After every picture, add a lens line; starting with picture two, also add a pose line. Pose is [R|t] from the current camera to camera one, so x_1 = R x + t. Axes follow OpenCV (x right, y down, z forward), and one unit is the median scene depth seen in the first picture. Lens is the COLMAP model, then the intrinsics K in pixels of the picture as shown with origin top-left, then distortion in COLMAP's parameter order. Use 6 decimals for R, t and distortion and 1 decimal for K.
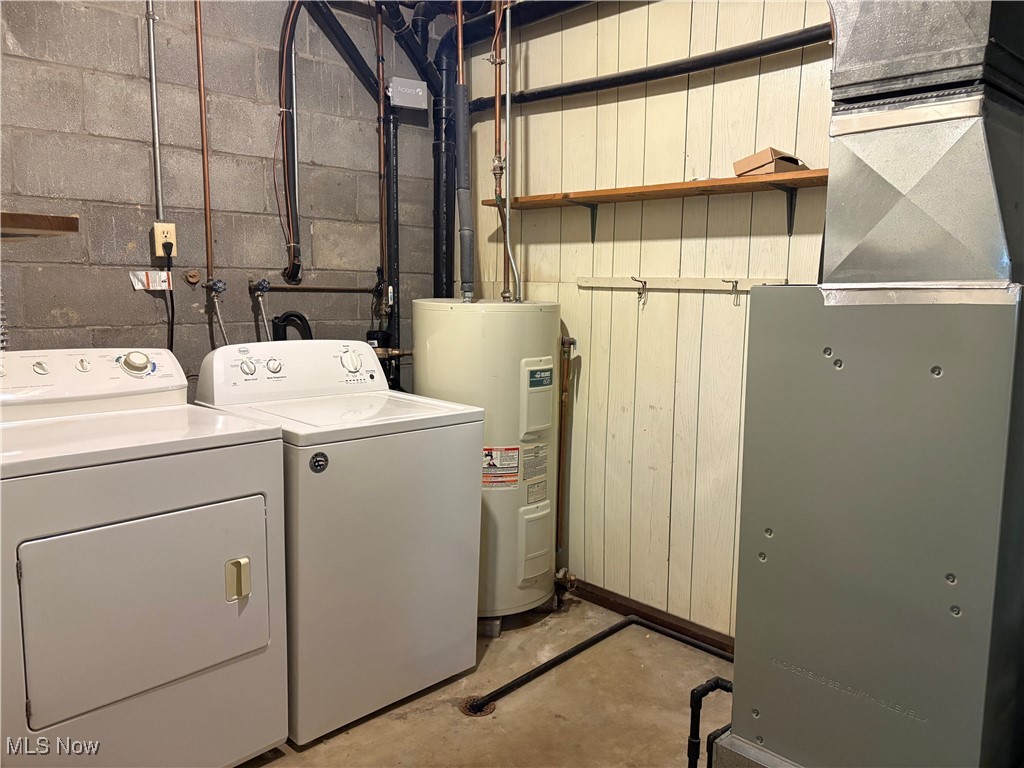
lens RADIAL K [[773.9, 0, 512.2], [0, 773.9, 389.1], [0, 0, 1]] dist [0.044808, -0.038430]
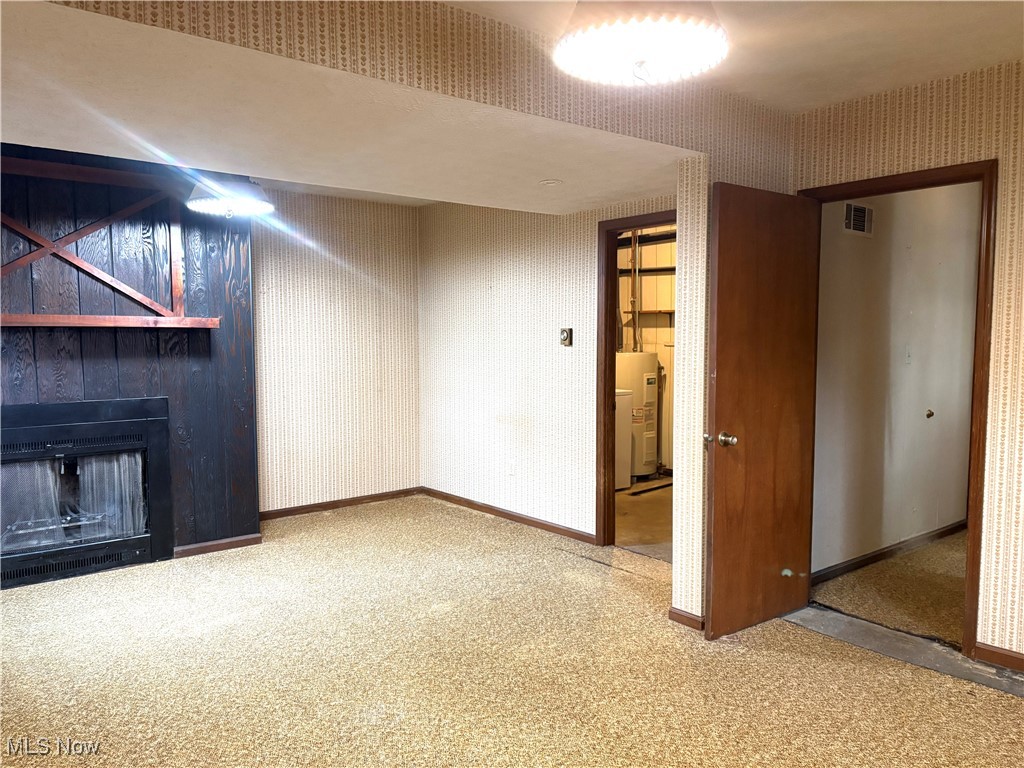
lens RADIAL K [[773.9, 0, 512.2], [0, 773.9, 389.1], [0, 0, 1]] dist [0.044808, -0.038430]
pose [[0.996773, -0.011135, -0.079499, -0.204931], [0.005699, 0.997650, -0.068283, 0.172824], [0.080073, 0.067610, 0.994493, -1.492328]]
